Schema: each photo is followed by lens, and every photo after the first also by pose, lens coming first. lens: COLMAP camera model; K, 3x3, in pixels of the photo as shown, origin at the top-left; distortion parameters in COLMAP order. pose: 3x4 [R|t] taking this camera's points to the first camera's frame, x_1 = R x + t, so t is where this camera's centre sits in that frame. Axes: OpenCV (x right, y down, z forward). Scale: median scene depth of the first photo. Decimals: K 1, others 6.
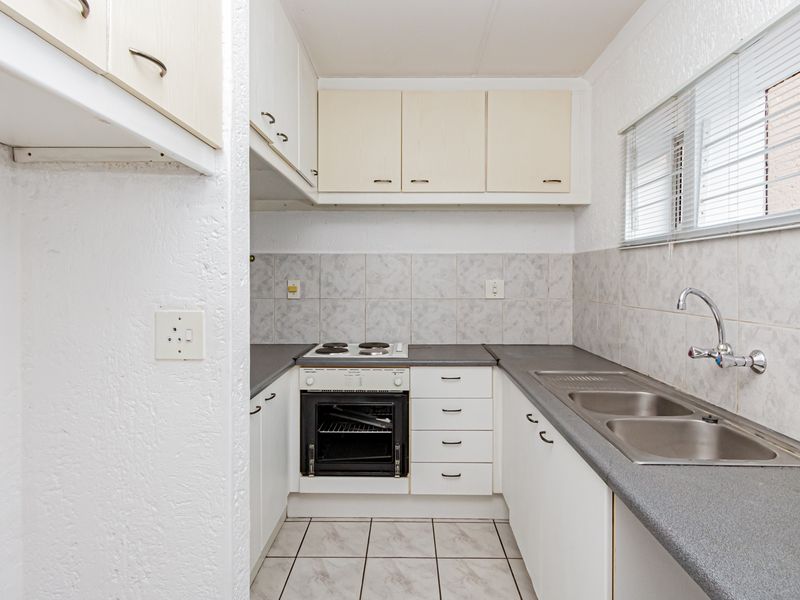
lens RADIAL K [[476.4, 0, 403.1], [0, 476.4, 278.6], [0, 0, 1]] dist [0.000567, -0.000505]
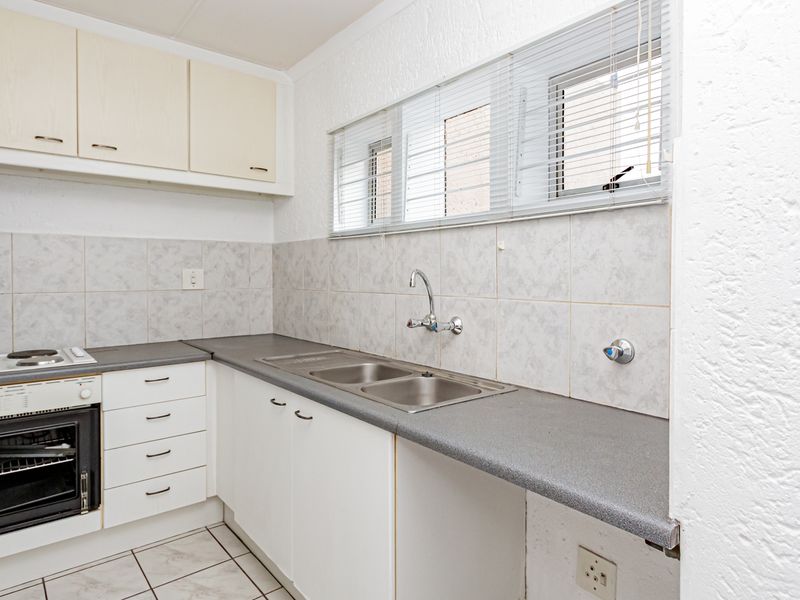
lens RADIAL K [[485.2, 0, 402.7], [0, 485.2, 276.8], [0, 0, 1]] dist [0.003922, 0.001644]
pose [[0.769059, -0.005364, 0.639155, -0.121254], [0.002087, 0.999981, 0.005880, 0.016974], [-0.639174, -0.003188, 0.769055, 0.033470]]
